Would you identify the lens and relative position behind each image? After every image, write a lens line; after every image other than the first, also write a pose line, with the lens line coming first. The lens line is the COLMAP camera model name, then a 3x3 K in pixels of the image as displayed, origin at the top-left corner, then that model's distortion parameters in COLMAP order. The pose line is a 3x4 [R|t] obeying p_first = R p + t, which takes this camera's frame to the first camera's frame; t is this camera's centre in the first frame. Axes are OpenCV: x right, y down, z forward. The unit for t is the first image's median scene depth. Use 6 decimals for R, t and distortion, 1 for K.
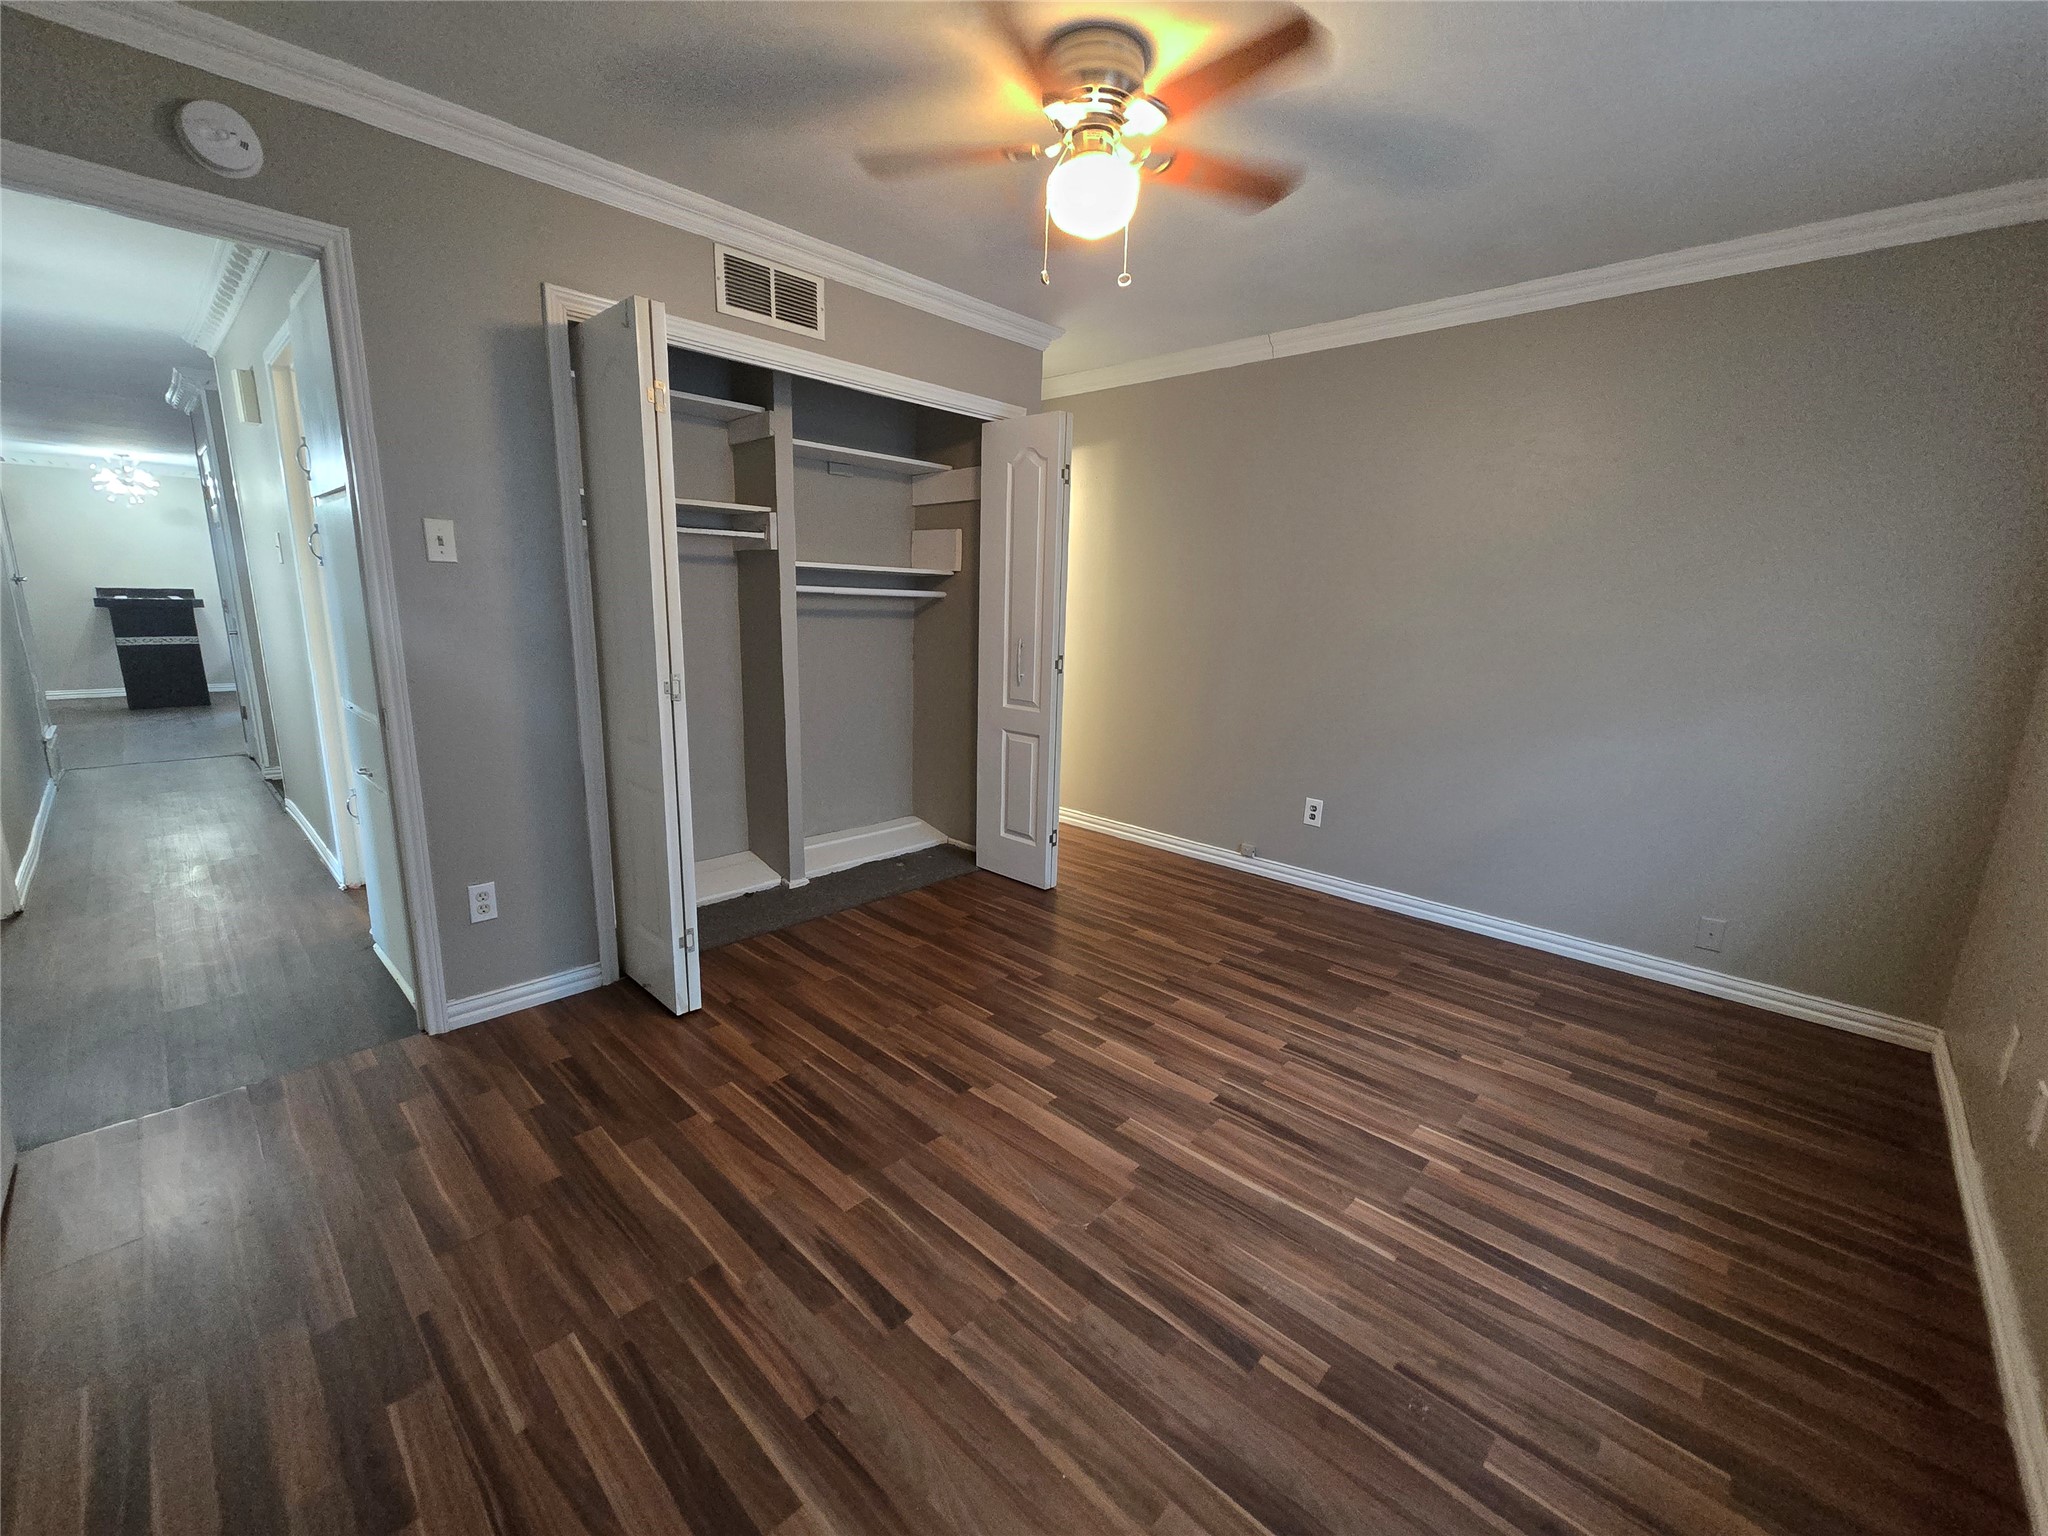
lens RADIAL K [[842.9, 0, 1017.9], [0, 842.9, 779.8], [0, 0, 1]] dist [0.000489, 0.000156]
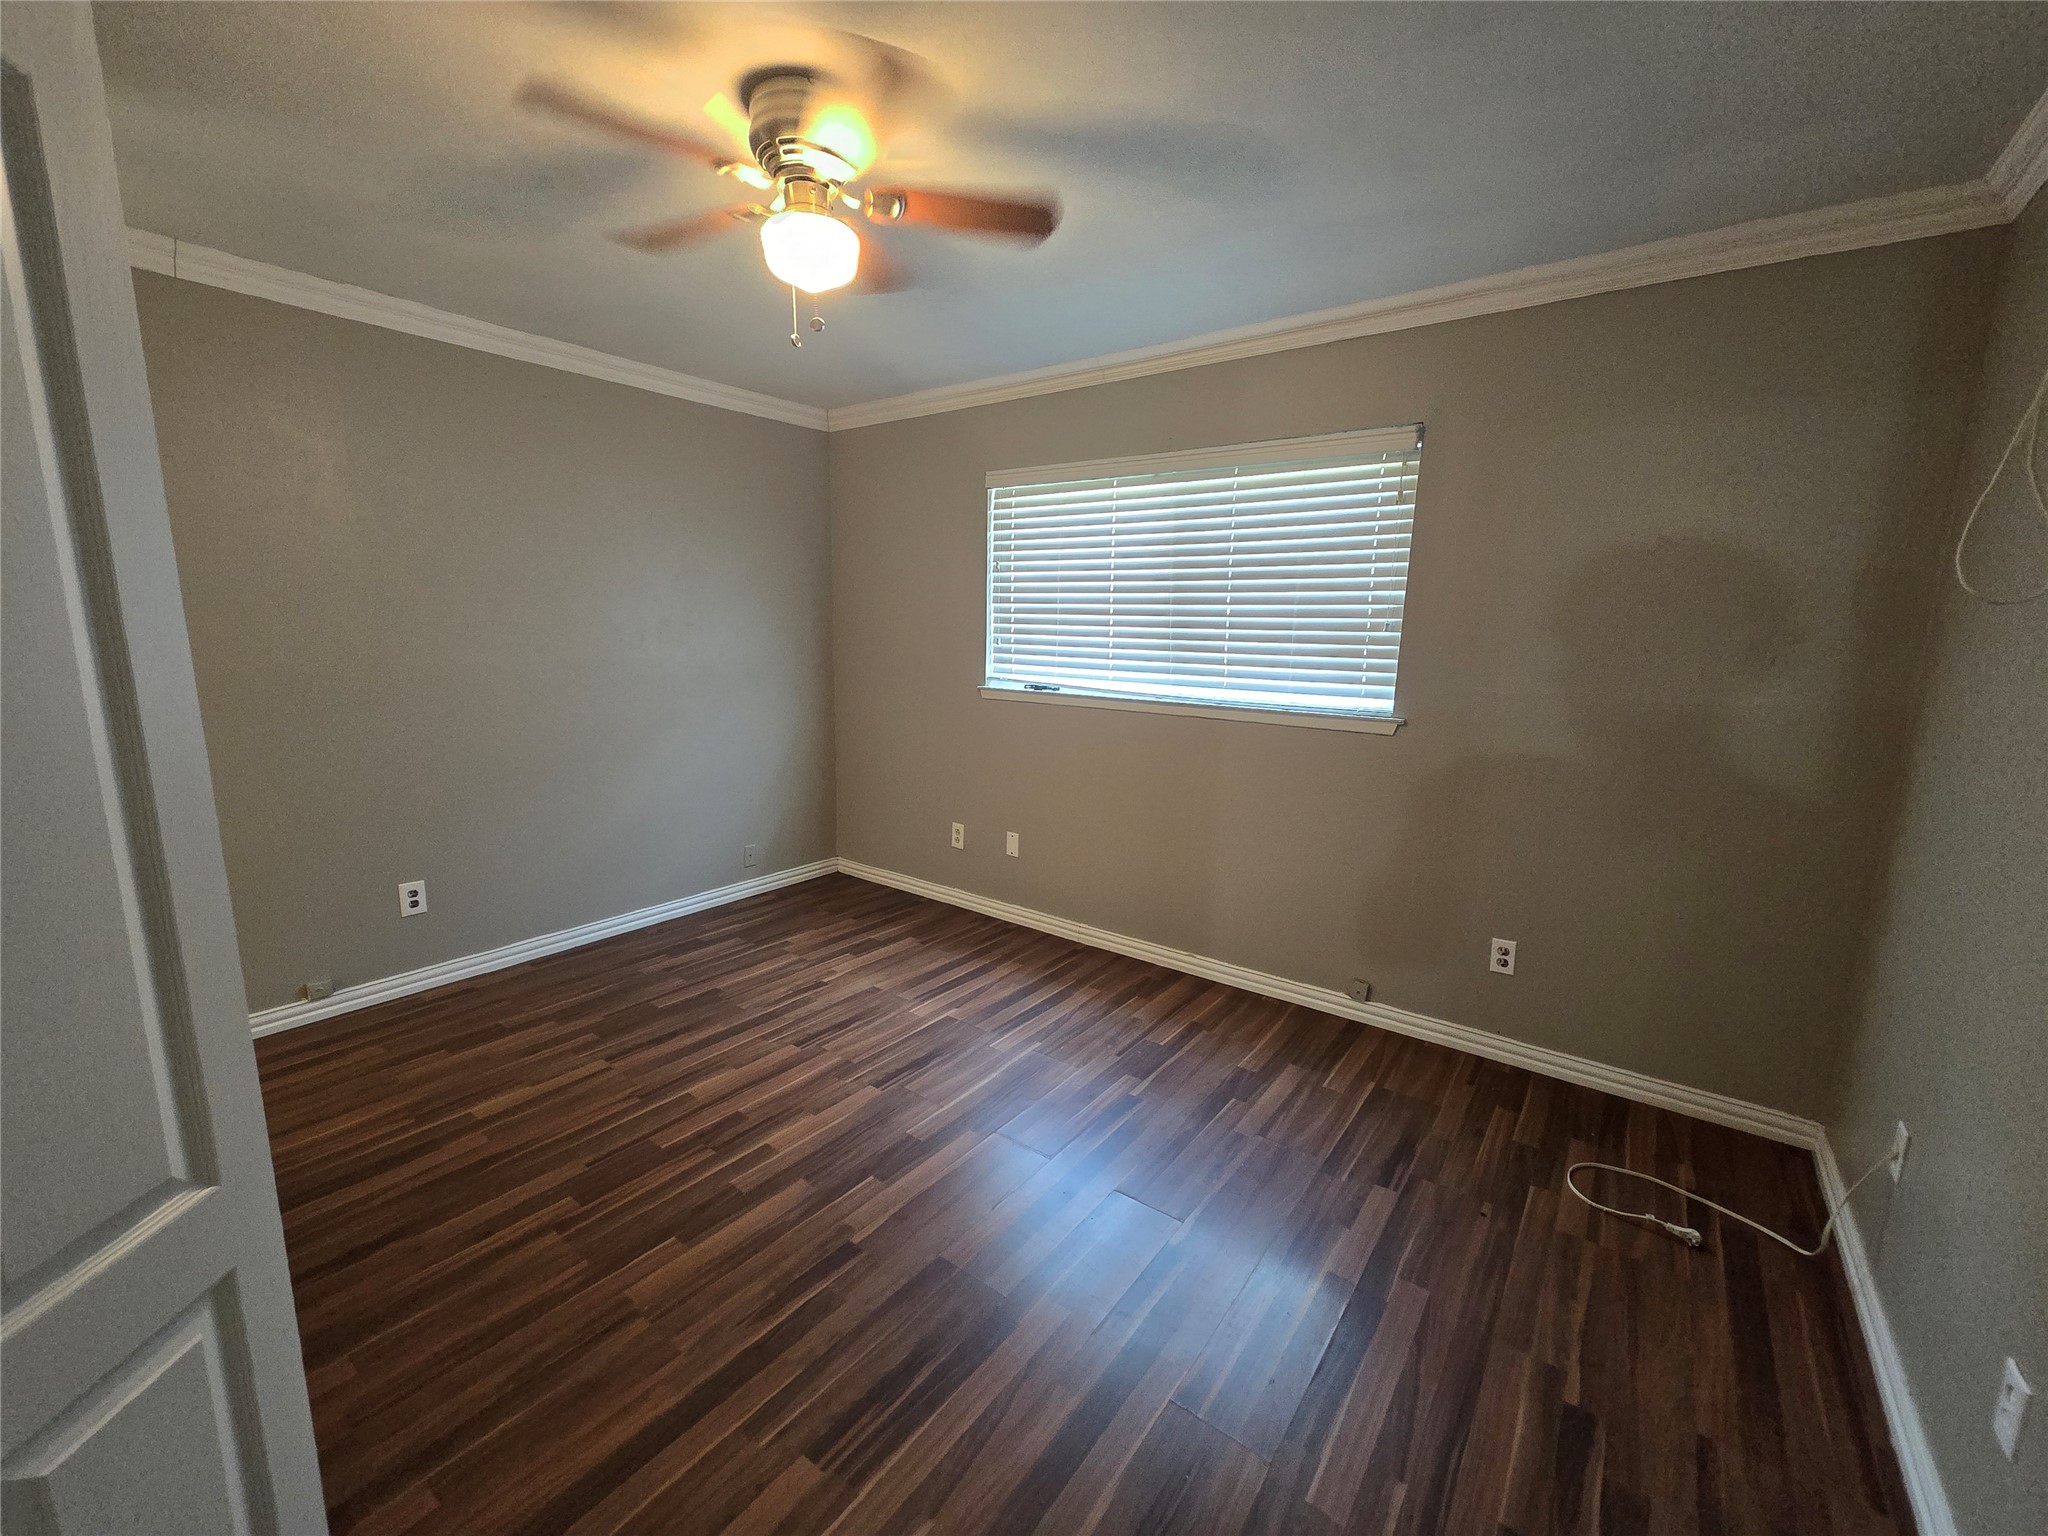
lens RADIAL K [[842.9, 0, 1017.9], [0, 842.9, 779.8], [0, 0, 1]] dist [0.000489, 0.000156]
pose [[-0.115273, -0.213129, 0.970200, -0.710913], [0.189822, 0.953985, 0.232120, -0.220319], [-0.975028, 0.210922, -0.069513, 0.699779]]
